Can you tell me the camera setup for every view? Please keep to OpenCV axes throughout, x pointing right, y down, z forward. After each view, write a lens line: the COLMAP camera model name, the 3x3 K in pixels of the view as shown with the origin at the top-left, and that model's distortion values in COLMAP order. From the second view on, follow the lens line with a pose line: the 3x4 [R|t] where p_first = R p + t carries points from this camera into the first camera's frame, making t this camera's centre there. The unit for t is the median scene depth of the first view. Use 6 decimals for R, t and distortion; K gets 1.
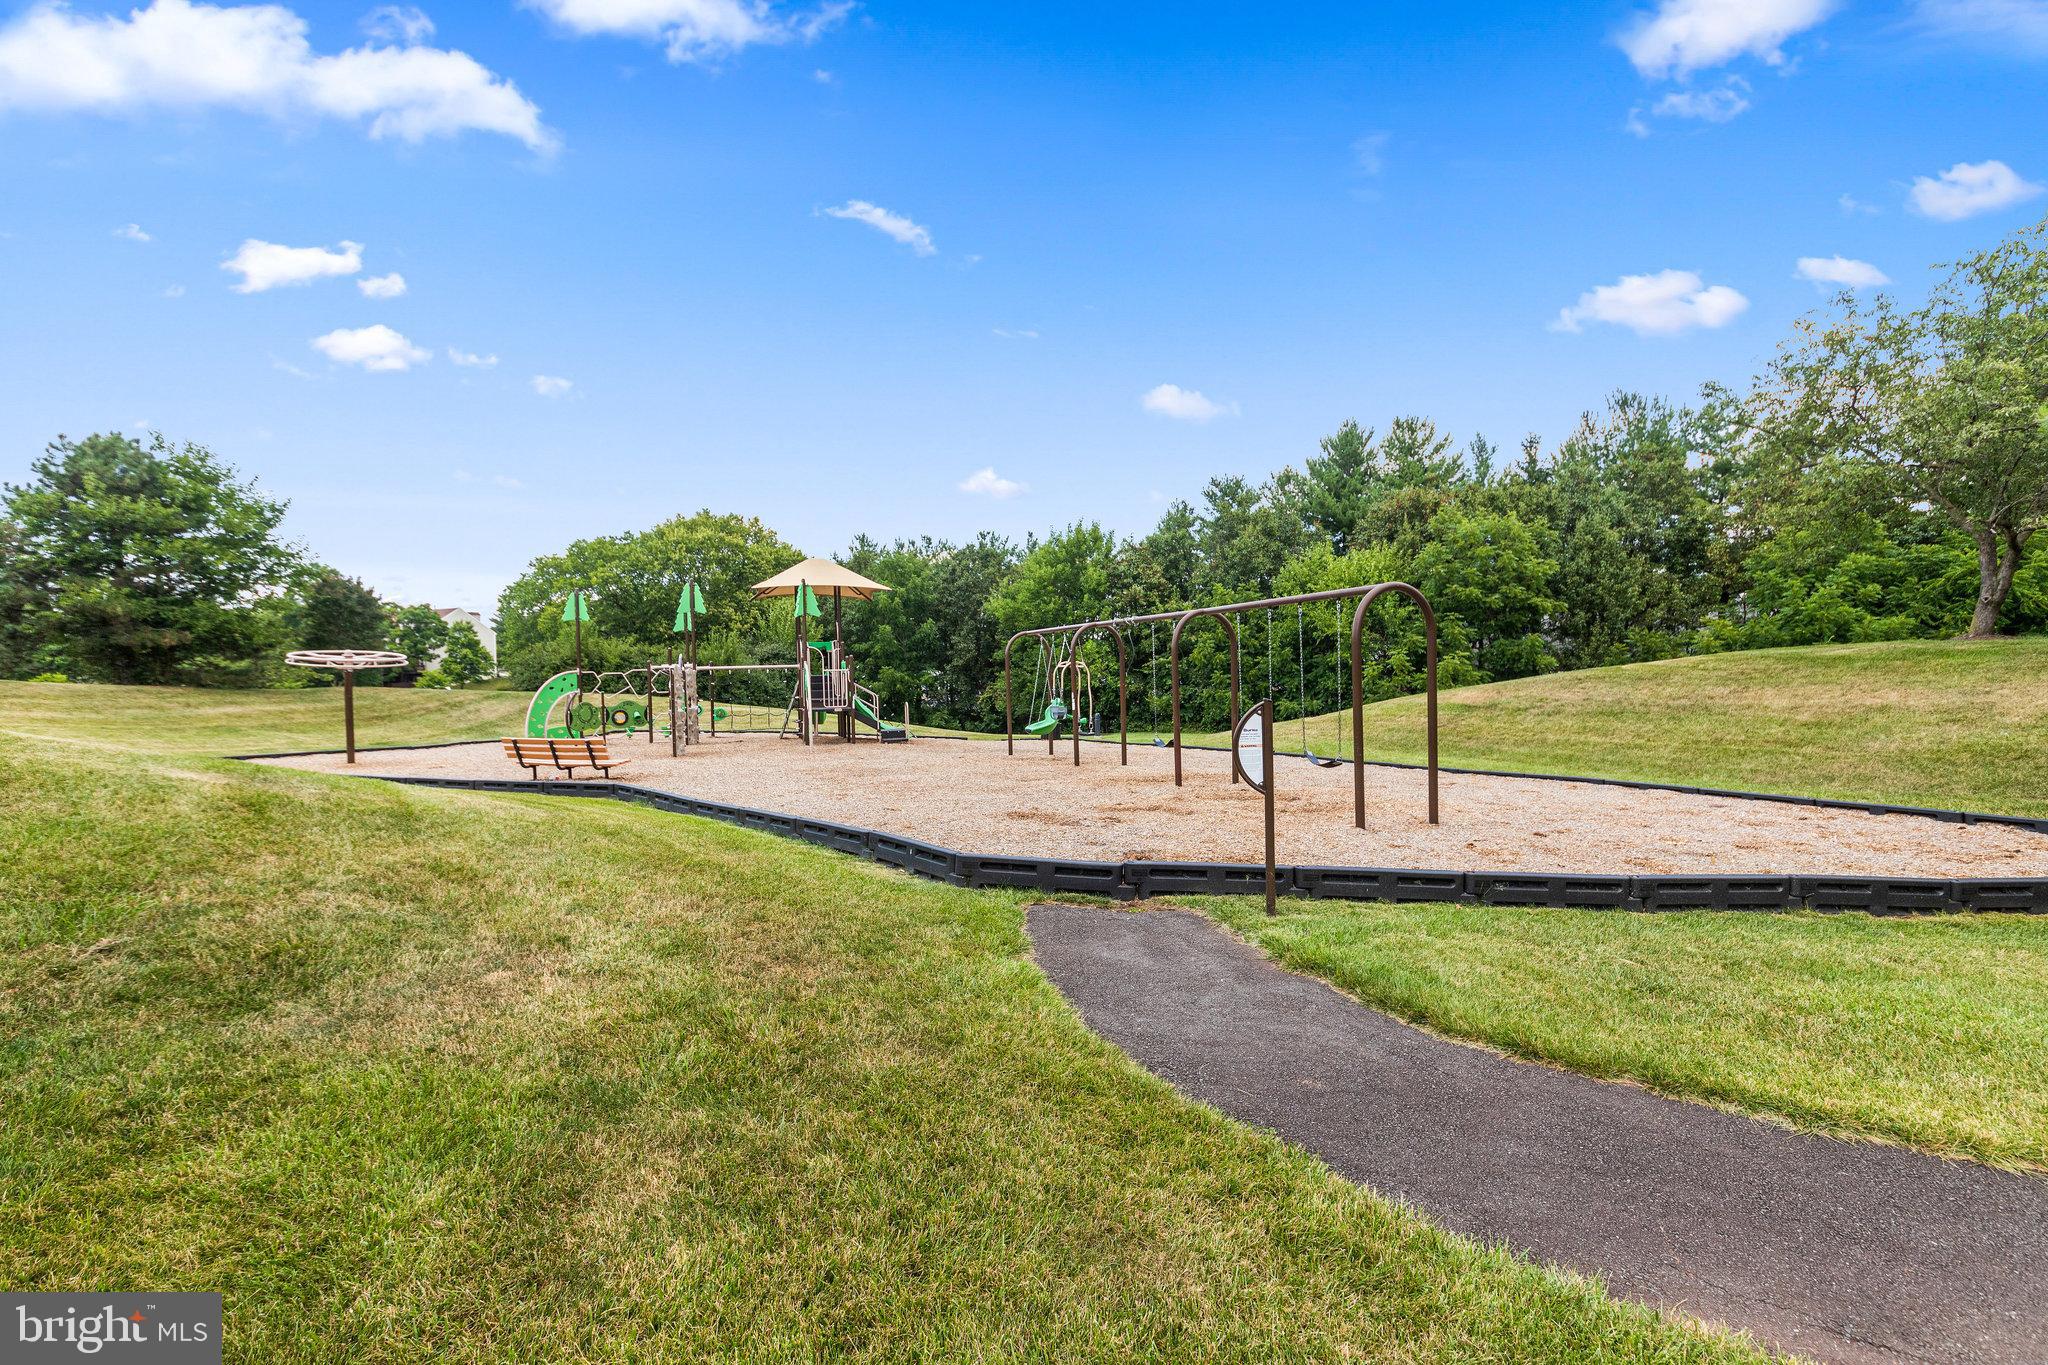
lens RADIAL K [[852.6, 0, 1024.0], [0, 852.6, 682.5], [0, 0, 1]] dist [-0.013834, -0.000781]
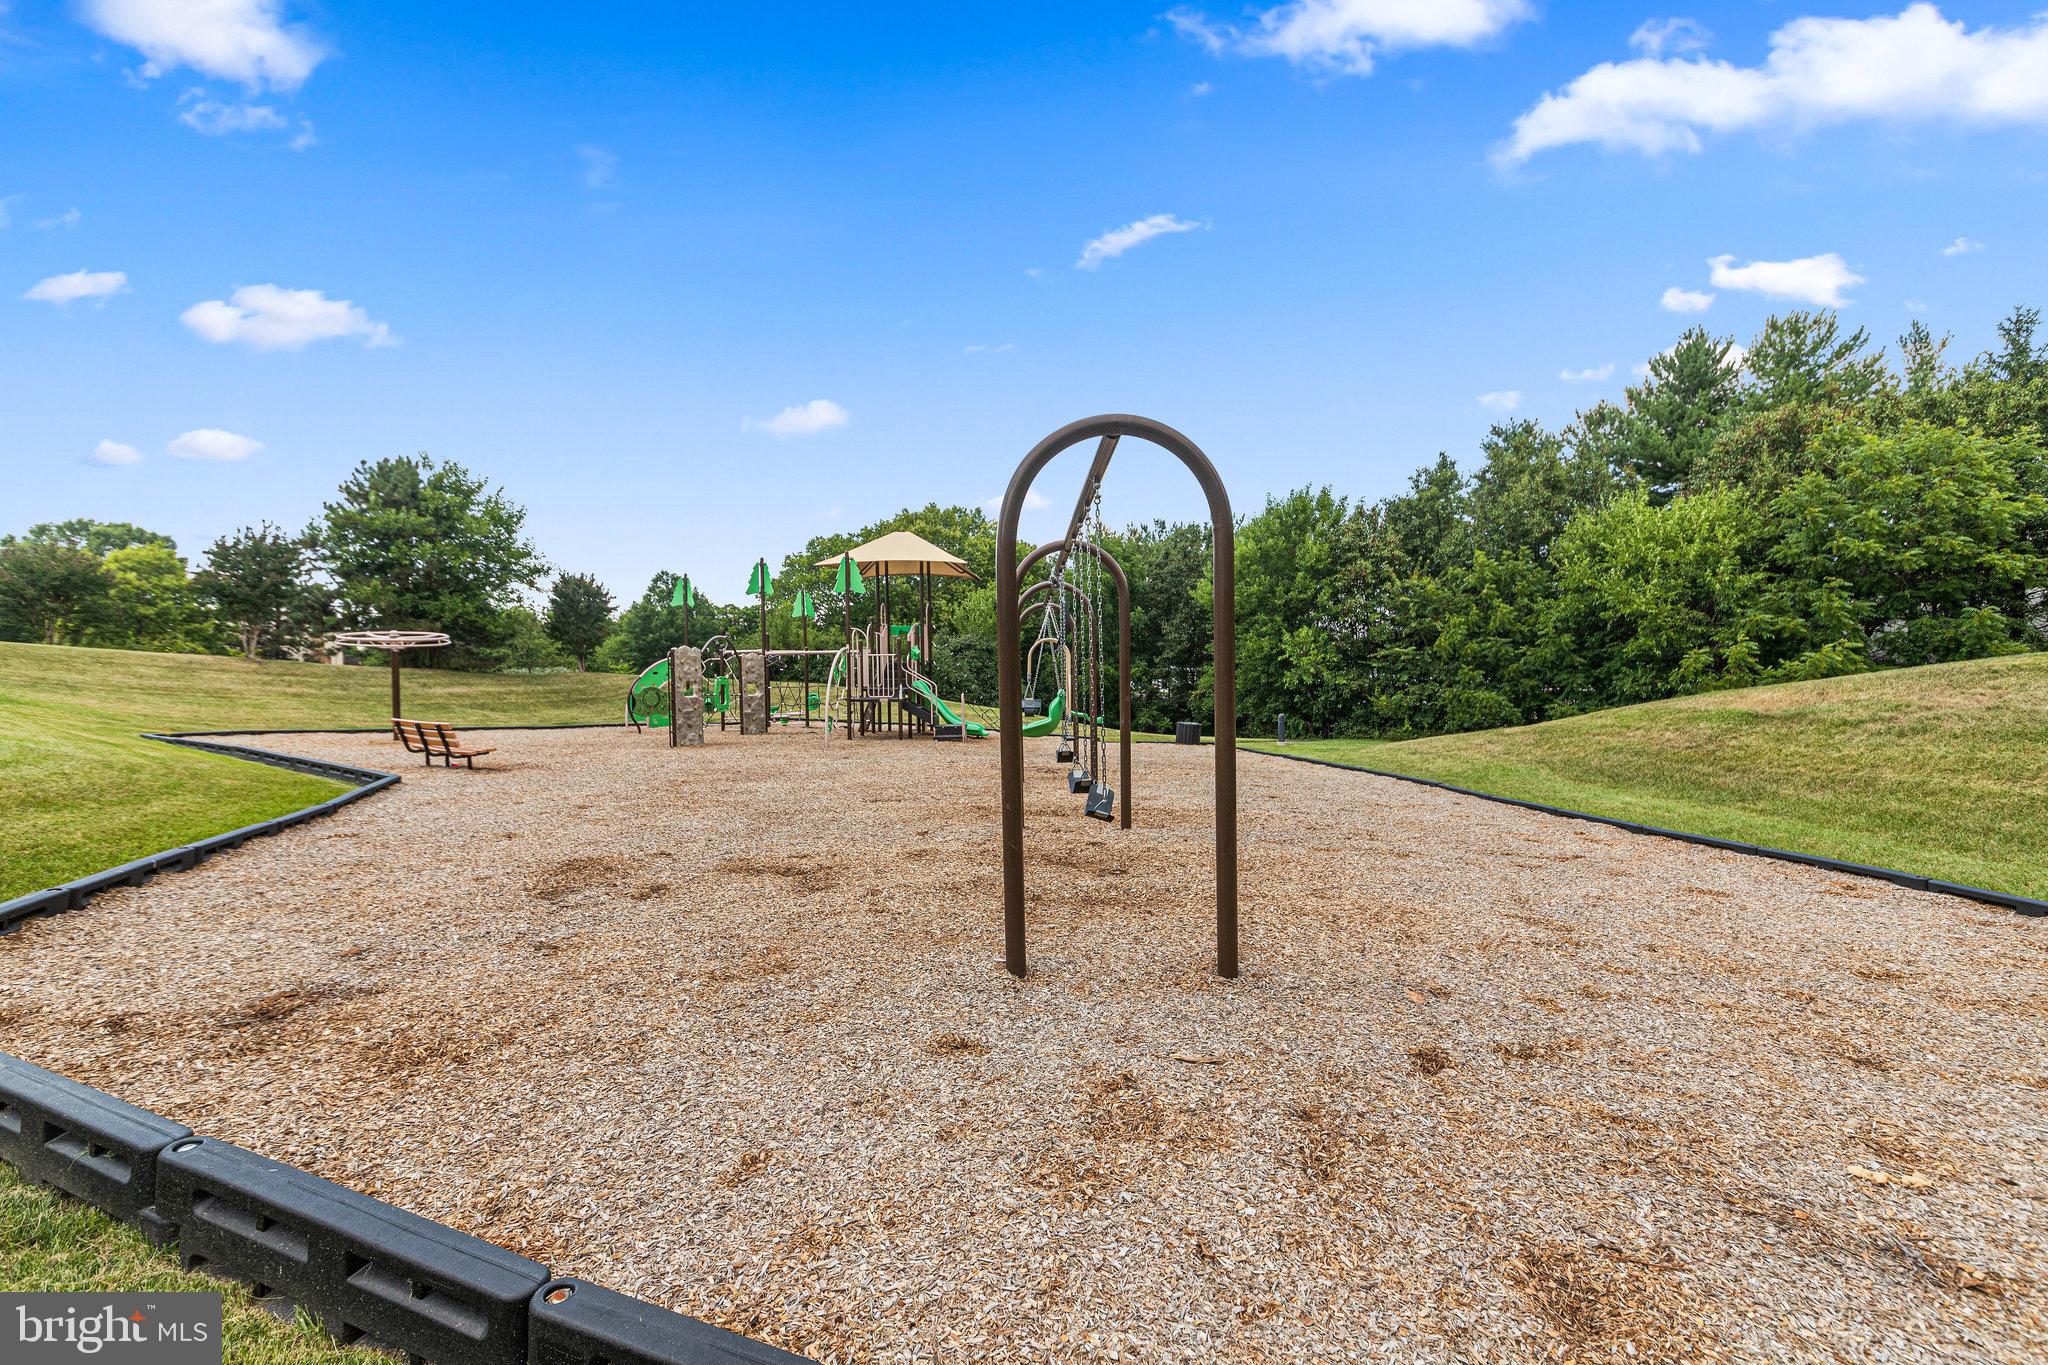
lens RADIAL K [[852.6, 0, 1024.0], [0, 852.6, 682.5], [0, 0, 1]] dist [-0.013834, -0.000781]
pose [[0.935160, 0.014045, -0.353947, 0.118978], [-0.013160, 0.999901, 0.004907, 0.004060], [0.353981, 0.000069, 0.935253, 0.125784]]
